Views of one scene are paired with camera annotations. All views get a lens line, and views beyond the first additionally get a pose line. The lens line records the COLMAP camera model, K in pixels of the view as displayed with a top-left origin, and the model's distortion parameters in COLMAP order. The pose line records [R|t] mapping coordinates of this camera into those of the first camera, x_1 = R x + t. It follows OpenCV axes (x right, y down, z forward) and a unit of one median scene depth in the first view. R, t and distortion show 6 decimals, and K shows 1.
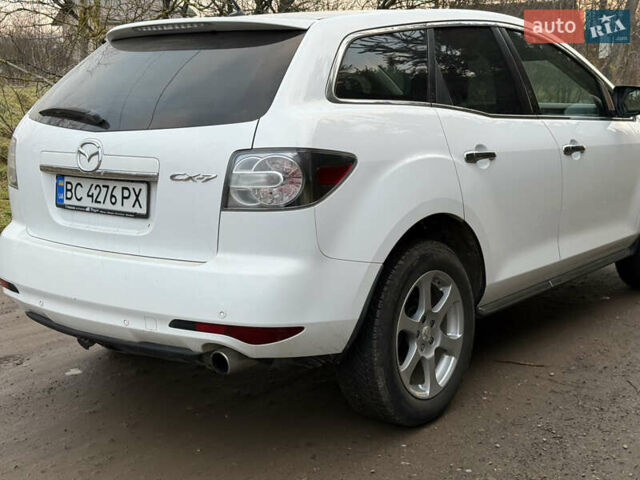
lens RADIAL K [[885.7, 0, 307.6], [0, 885.7, 240.1], [0, 0, 1]] dist [0.097138, -0.050114]
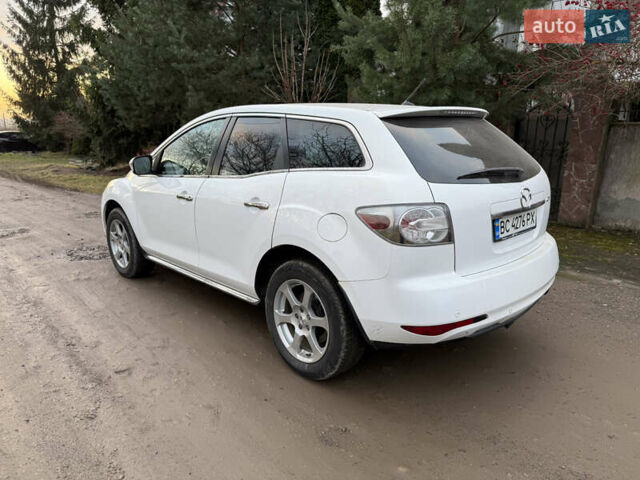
lens RADIAL K [[446.8, 0, 322.0], [0, 446.8, 242.0], [0, 0, 1]] dist [0.044922, -0.049692]
pose [[0.135612, -0.222661, 0.965418, -0.992254], [0.179562, 0.963806, 0.197066, -0.223205], [-0.974355, 0.146627, 0.170685, 1.156166]]
